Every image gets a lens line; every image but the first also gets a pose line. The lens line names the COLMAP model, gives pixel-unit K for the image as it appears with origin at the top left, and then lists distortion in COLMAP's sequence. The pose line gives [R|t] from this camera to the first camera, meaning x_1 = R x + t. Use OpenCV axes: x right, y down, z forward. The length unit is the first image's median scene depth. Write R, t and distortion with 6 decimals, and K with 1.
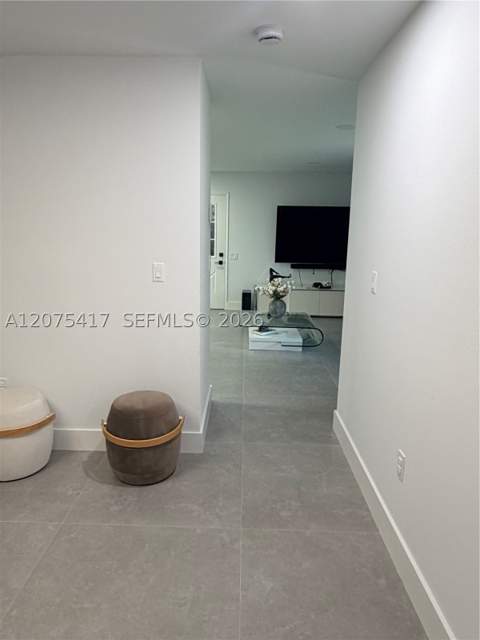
lens RADIAL K [[442.1, 0, 237.9], [0, 442.1, 318.1], [0, 0, 1]] dist [-0.003393, 0.004080]
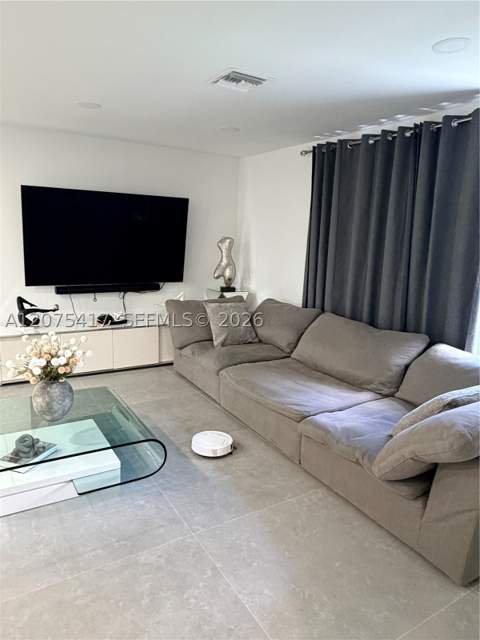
lens RADIAL K [[442.1, 0, 241.7], [0, 442.1, 324.0], [0, 0, 1]] dist [-0.003393, 0.004080]
pose [[0.844311, -0.091415, 0.527999, 0.013726], [0.084047, 0.995737, 0.037999, -0.076051], [-0.529222, 0.012293, 0.848395, 0.374459]]
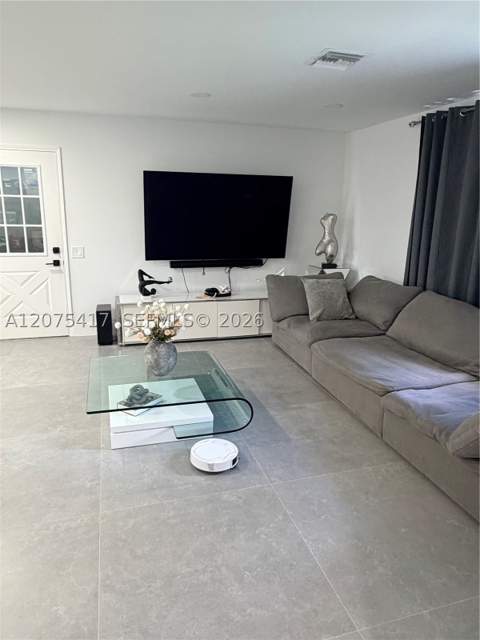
lens RADIAL K [[442.1, 0, 235.8], [0, 442.1, 320.2], [0, 0, 1]] dist [-0.003393, 0.004080]
pose [[0.956025, -0.072381, 0.284213, 0.019819], [0.057217, 0.996478, 0.061309, -0.071181], [-0.287650, -0.042351, 0.956799, 0.341612]]
